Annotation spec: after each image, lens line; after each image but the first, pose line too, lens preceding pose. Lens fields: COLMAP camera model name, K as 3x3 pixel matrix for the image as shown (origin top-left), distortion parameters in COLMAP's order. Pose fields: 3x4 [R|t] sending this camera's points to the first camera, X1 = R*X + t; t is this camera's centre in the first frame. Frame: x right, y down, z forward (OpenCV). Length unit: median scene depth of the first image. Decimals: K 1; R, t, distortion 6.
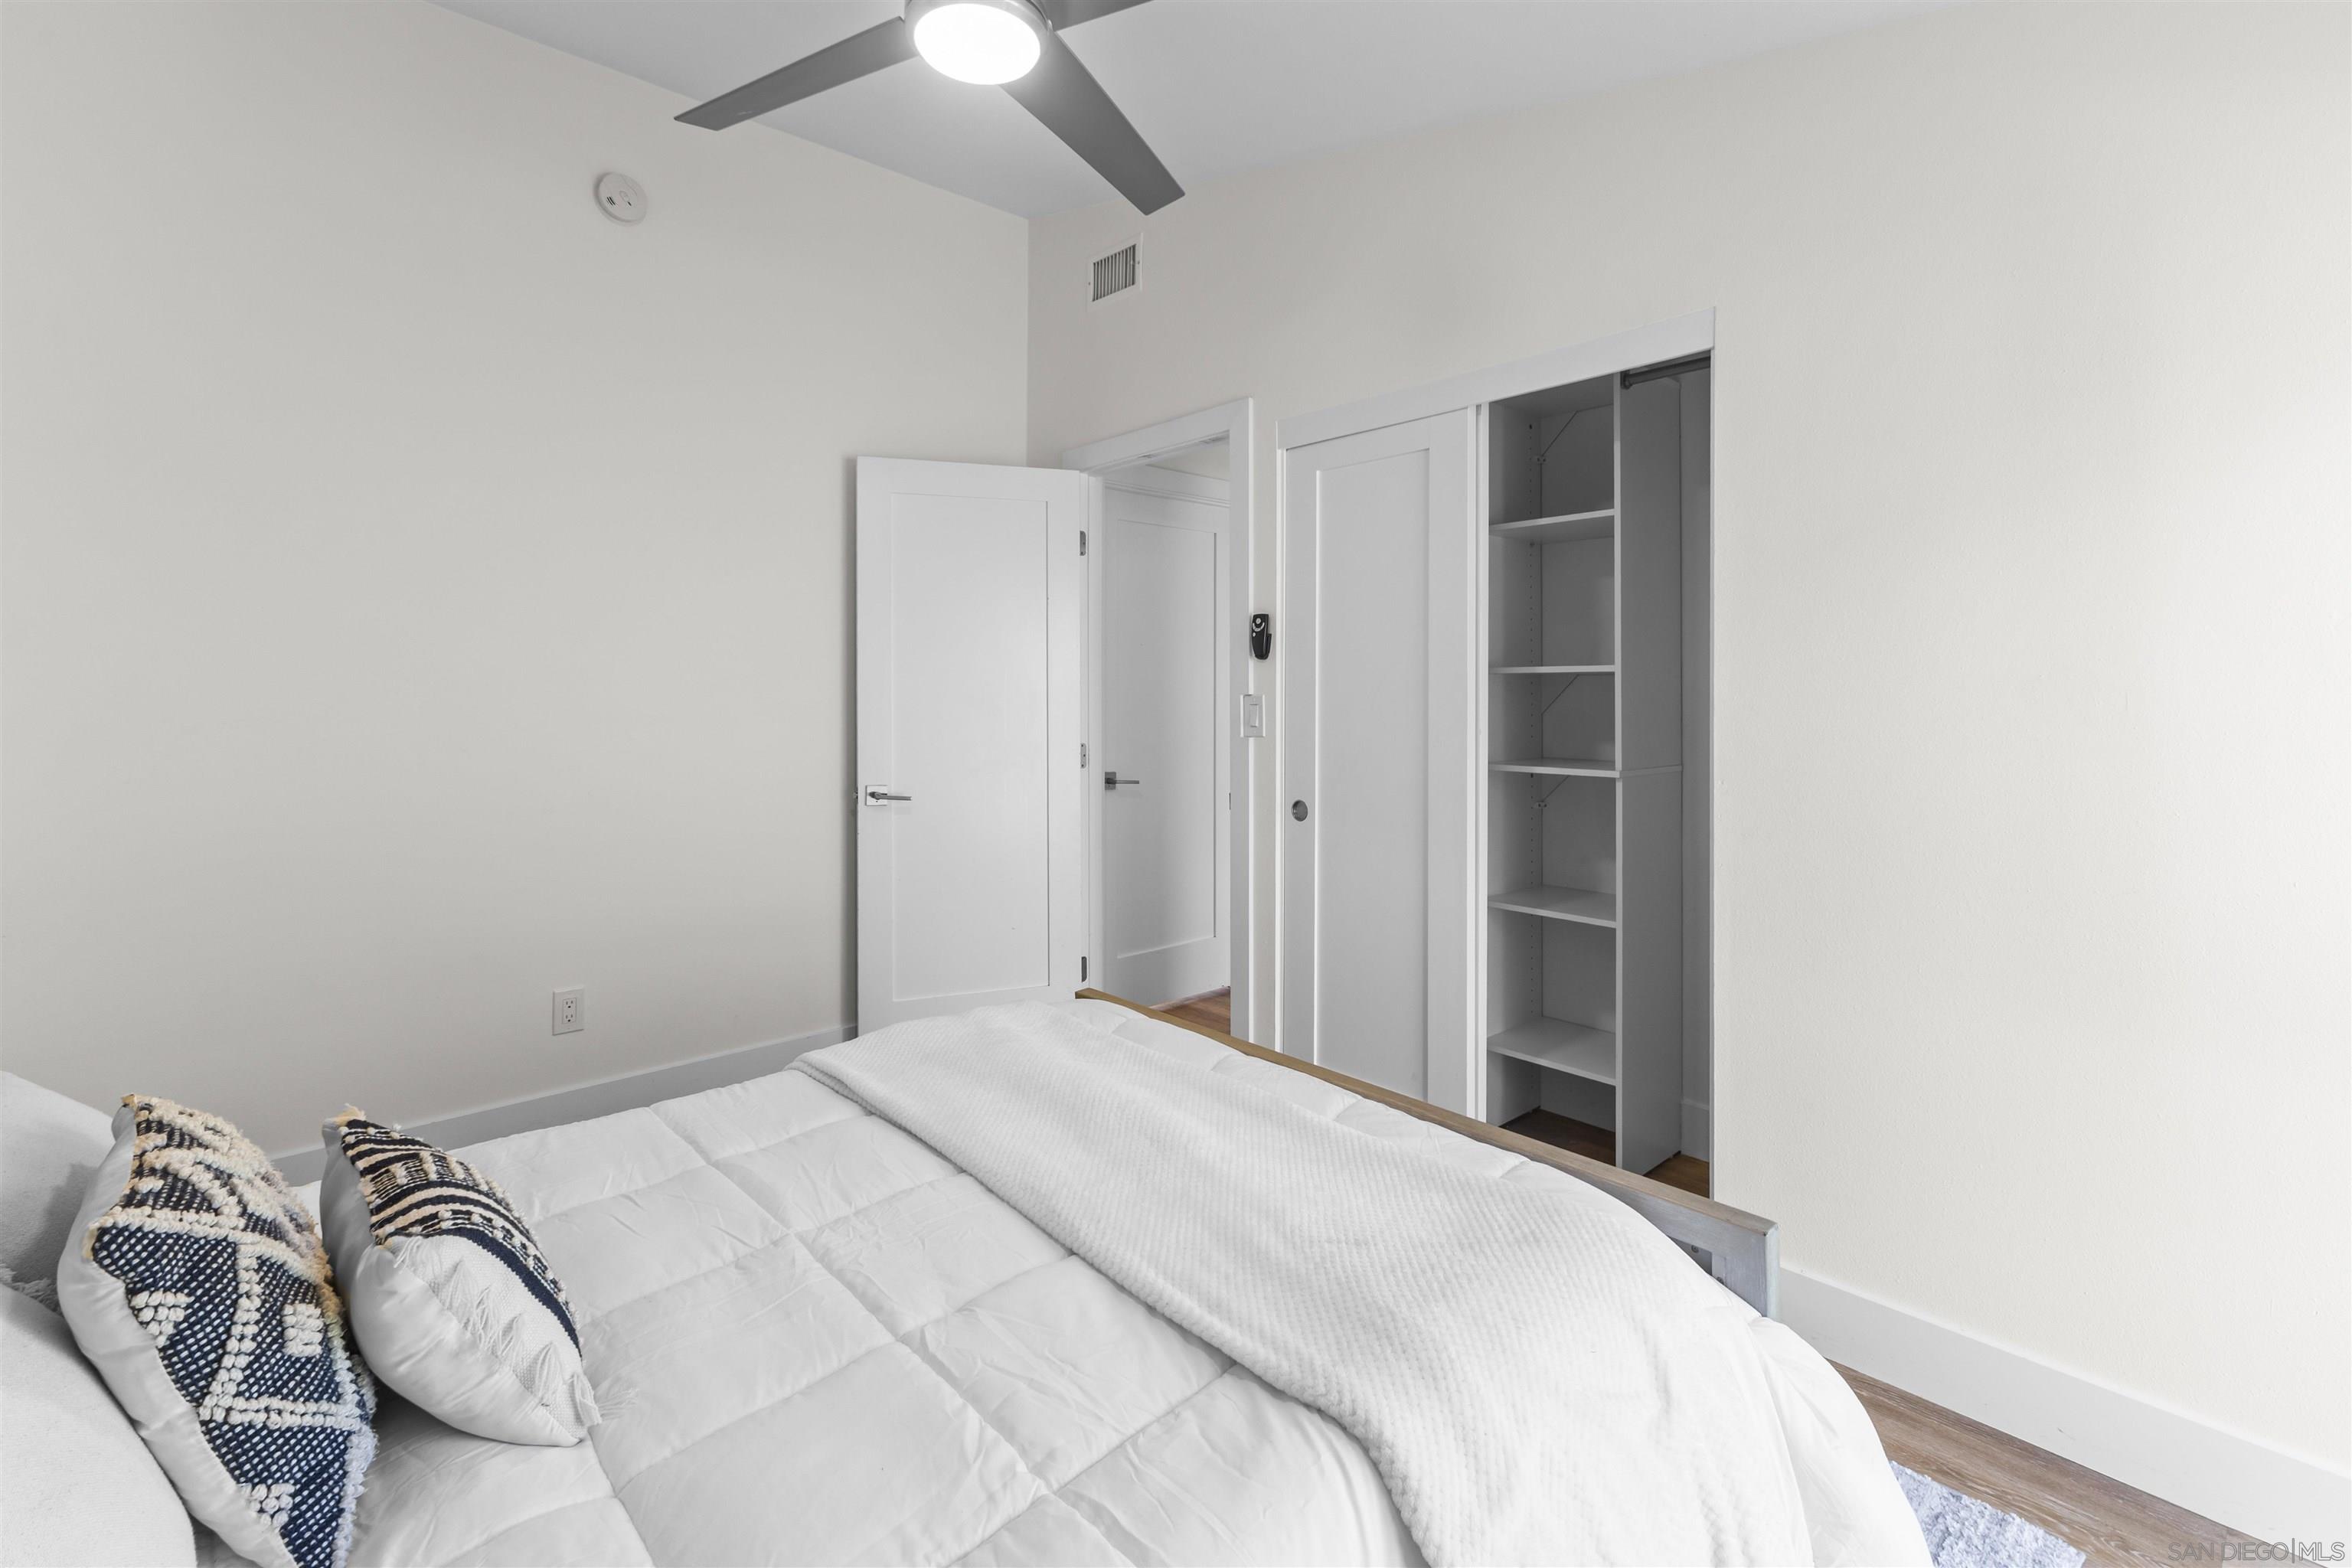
lens RADIAL K [[1076.9, 0, 1188.6], [0, 1076.9, 701.4], [0, 0, 1]] dist [0.000619, -0.000428]
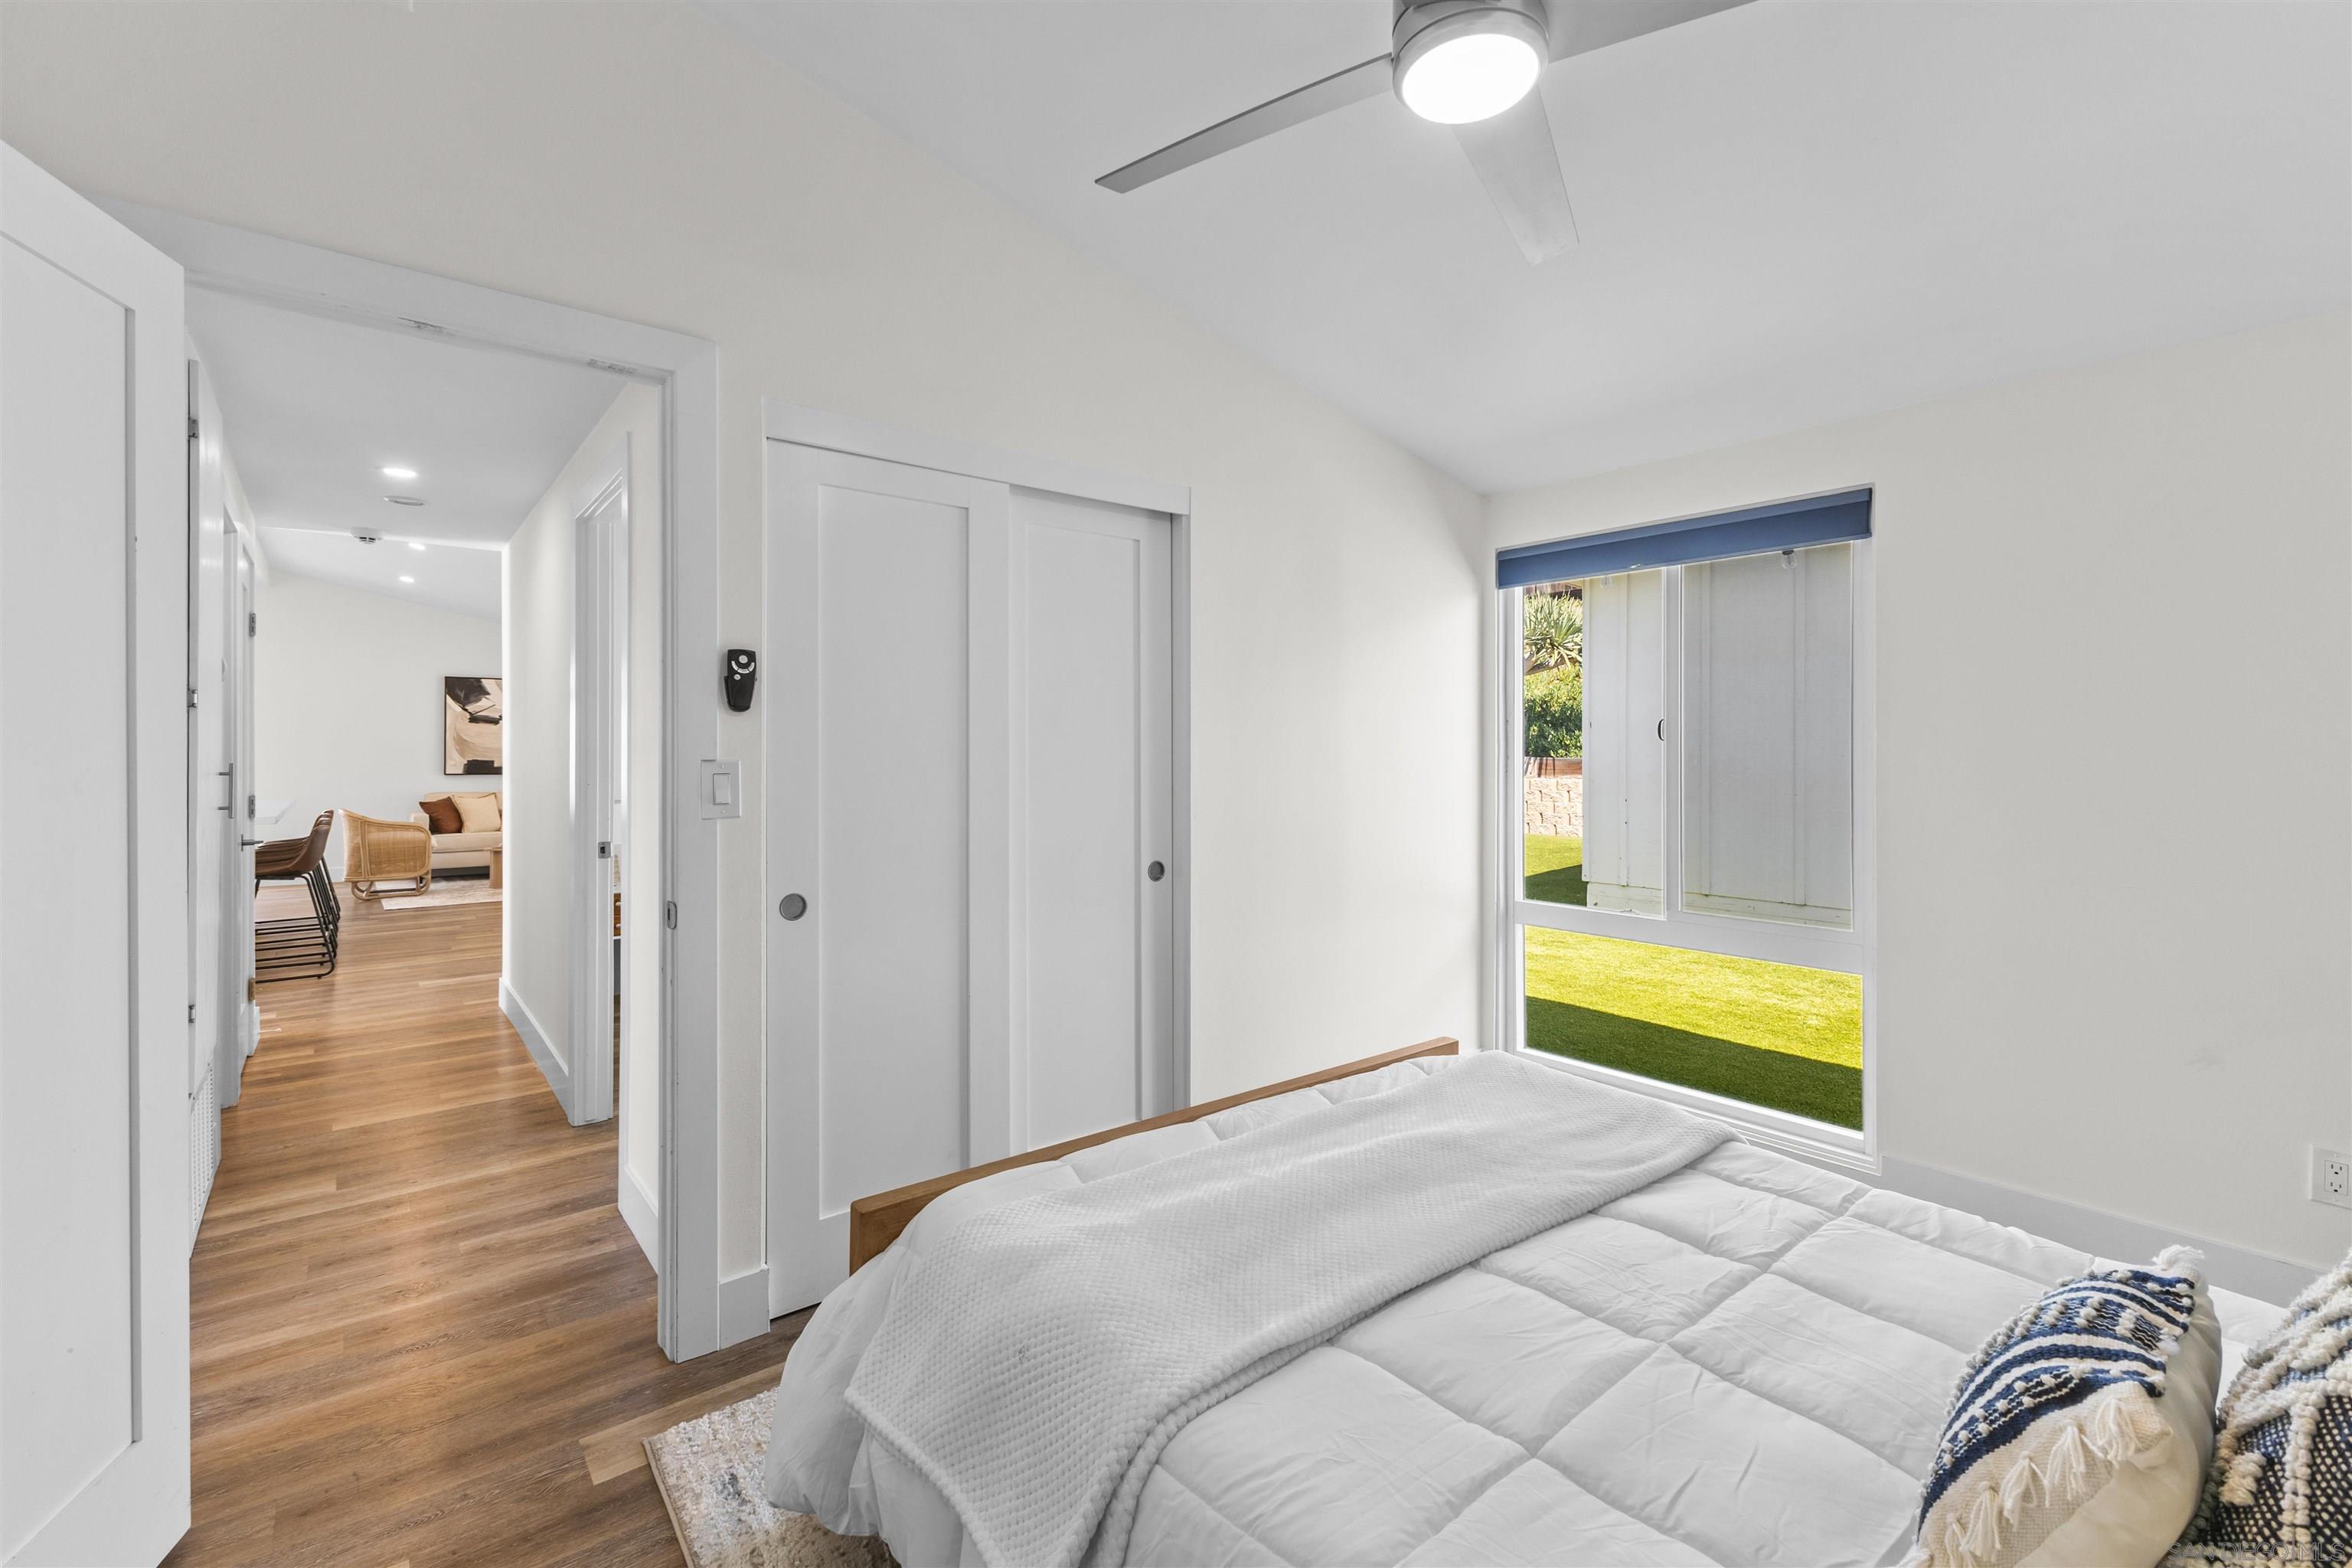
lens RADIAL K [[1005.0, 0, 1175.9], [0, 1005.0, 789.9], [0, 0, 1]] dist [0.005382, -0.000290]
pose [[0.055005, -0.033693, 0.997917, -1.041178], [0.004898, 0.999428, 0.033474, -0.012328], [-0.998474, 0.003046, 0.055138, 1.149379]]
